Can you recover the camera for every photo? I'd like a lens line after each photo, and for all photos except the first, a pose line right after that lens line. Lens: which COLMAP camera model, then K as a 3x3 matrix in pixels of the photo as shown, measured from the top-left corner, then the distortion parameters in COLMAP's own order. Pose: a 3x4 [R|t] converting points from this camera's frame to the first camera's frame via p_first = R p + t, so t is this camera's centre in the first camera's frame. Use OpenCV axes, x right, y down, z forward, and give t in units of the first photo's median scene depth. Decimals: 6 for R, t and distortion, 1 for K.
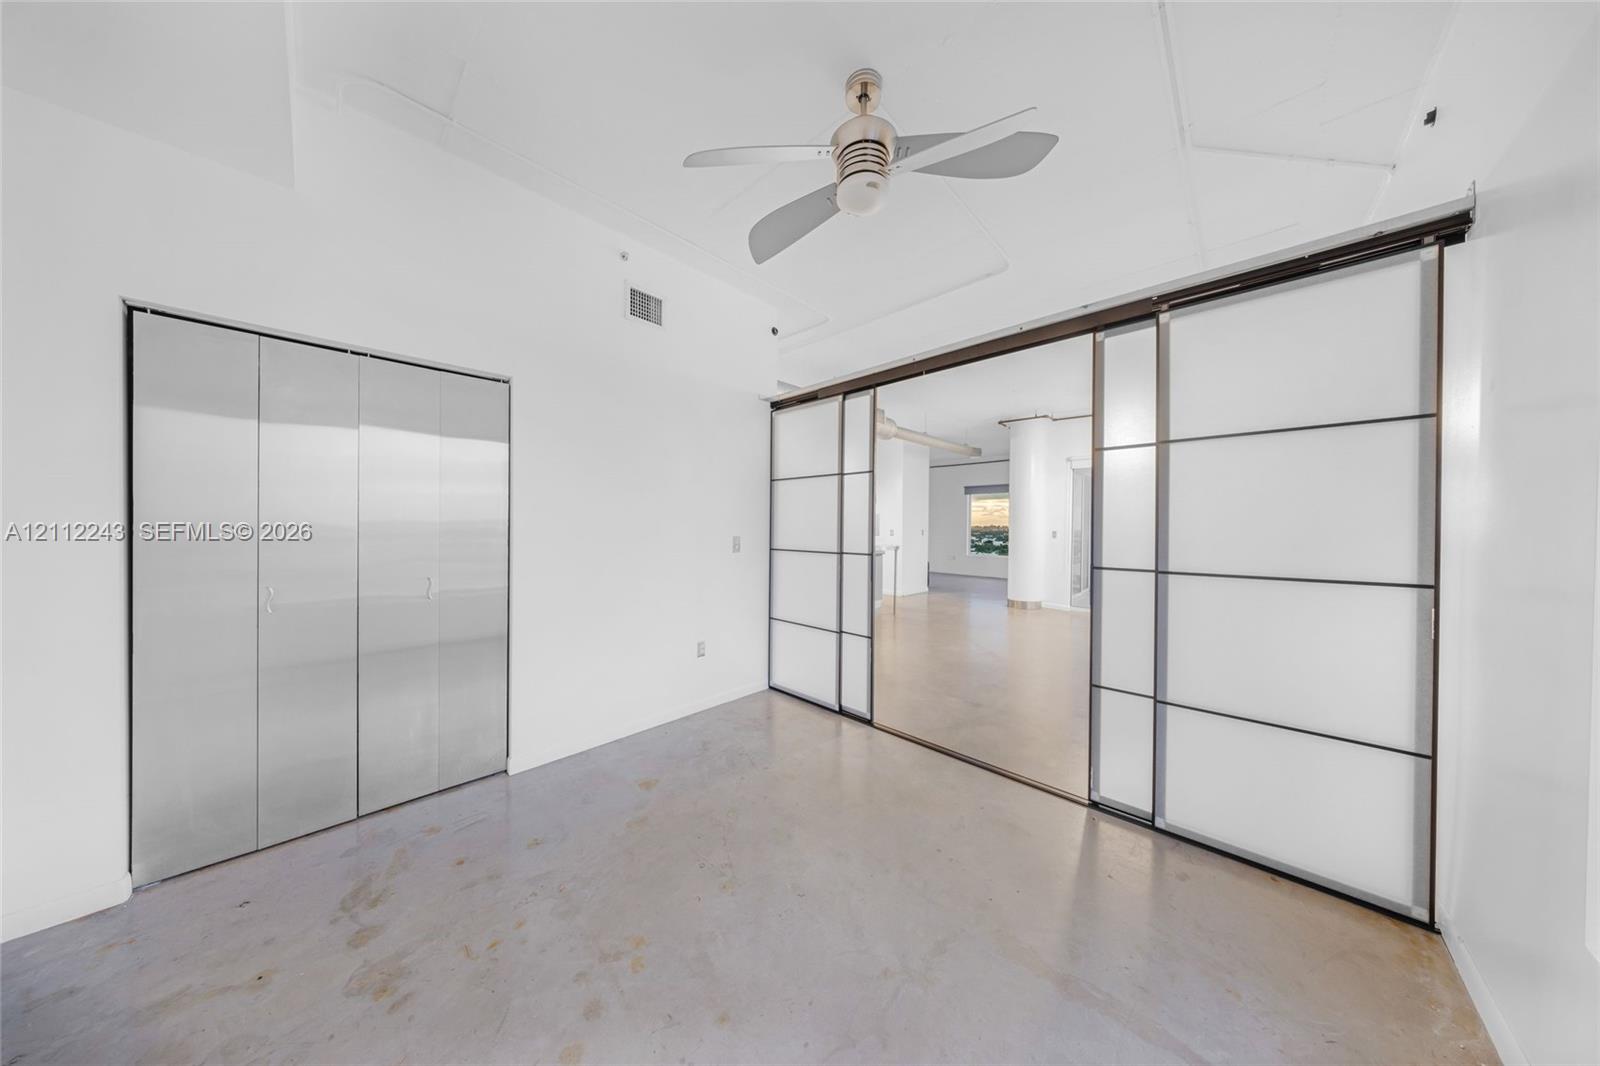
lens RADIAL K [[473.2, 0, 803.2], [0, 473.2, 528.1], [0, 0, 1]] dist [-0.006380, 0.000517]
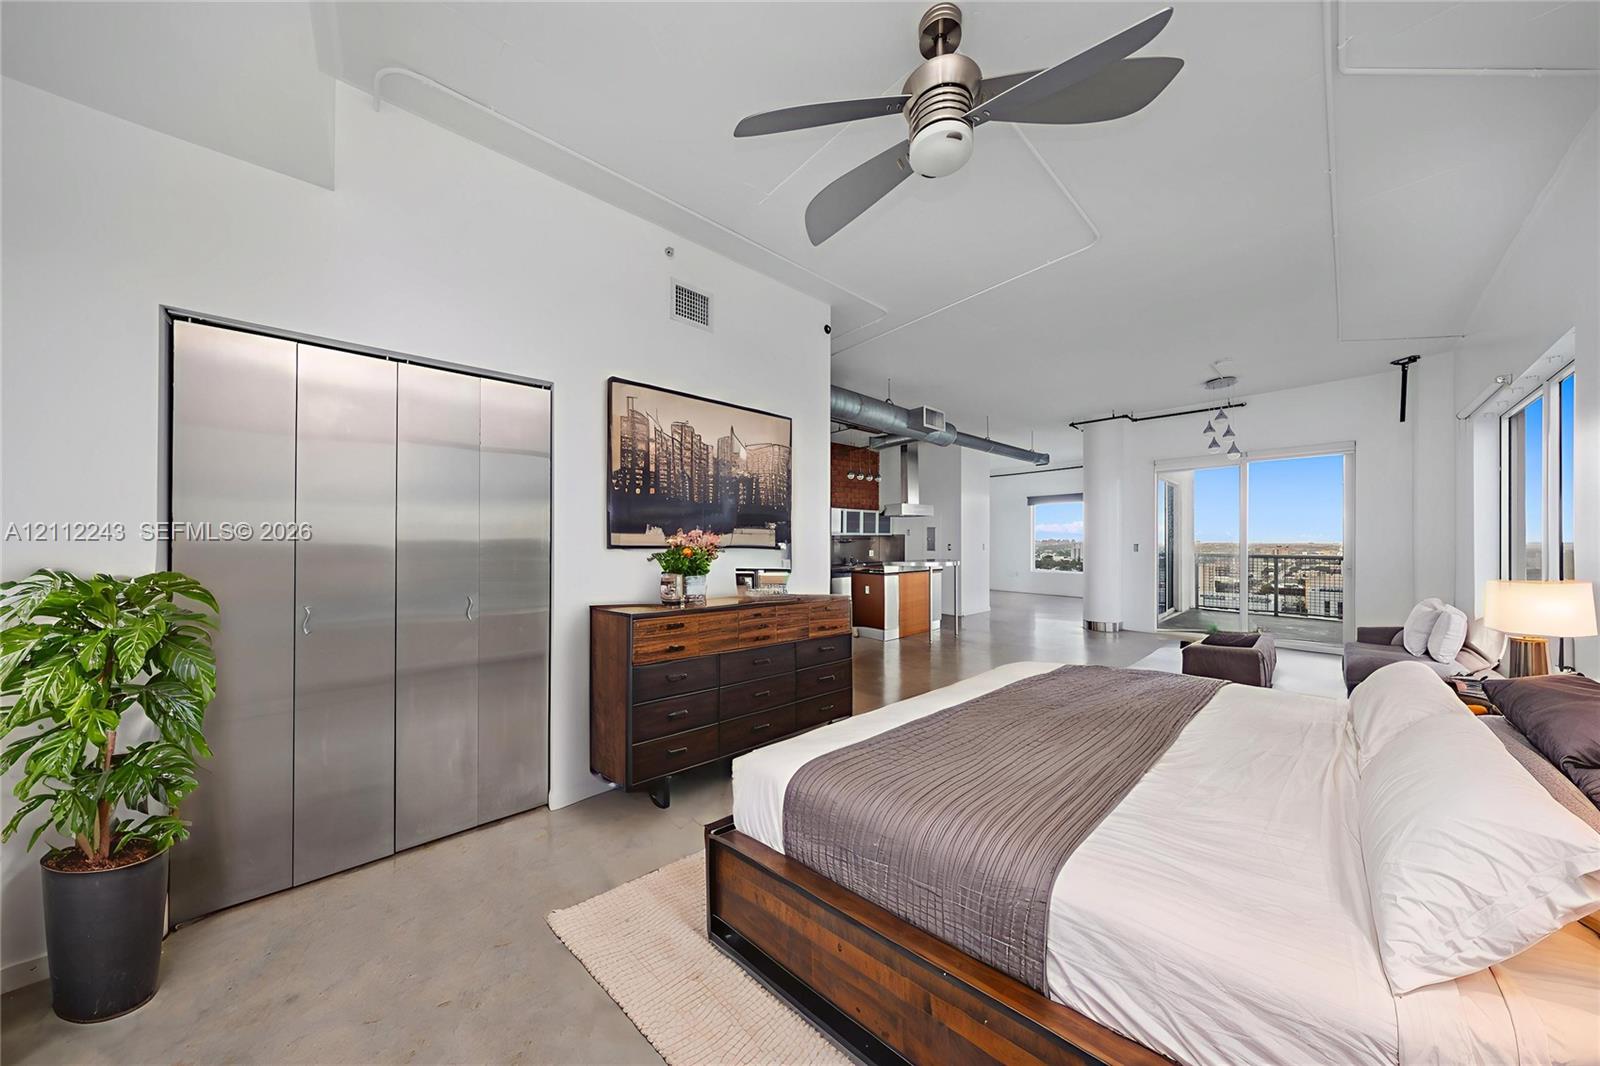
lens RADIAL K [[473.2, 0, 801.3], [0, 473.2, 538.2], [0, 0, 1]] dist [-0.006380, 0.000517]
pose [[0.995981, -0.007816, -0.089223, -0.054611], [0.006665, 0.999891, -0.013191, 0.006357], [0.089316, 0.012543, 0.995924, 0.135846]]
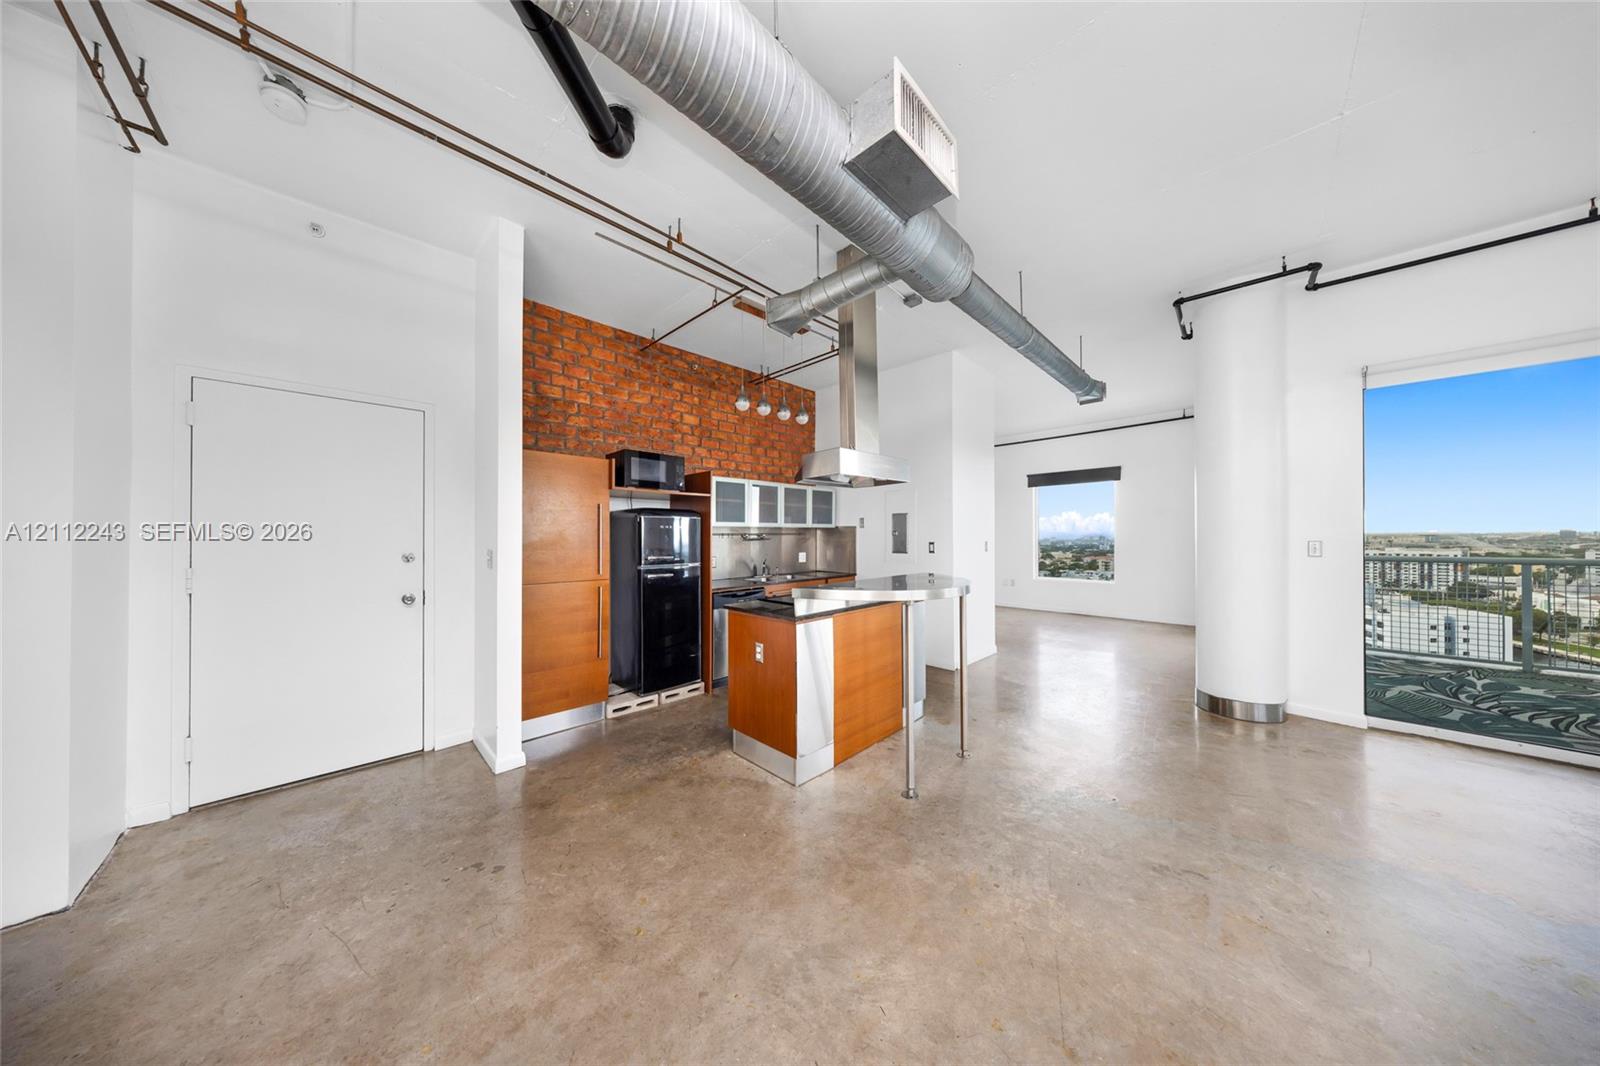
lens RADIAL K [[473.2, 0, 804.7], [0, 473.2, 535.3], [0, 0, 1]] dist [-0.006380, 0.000517]
pose [[0.999954, -0.009340, -0.002065, 0.098215], [0.009320, 0.999914, -0.009176, -0.002202], [0.002150, 0.009156, 0.999956, 1.122767]]
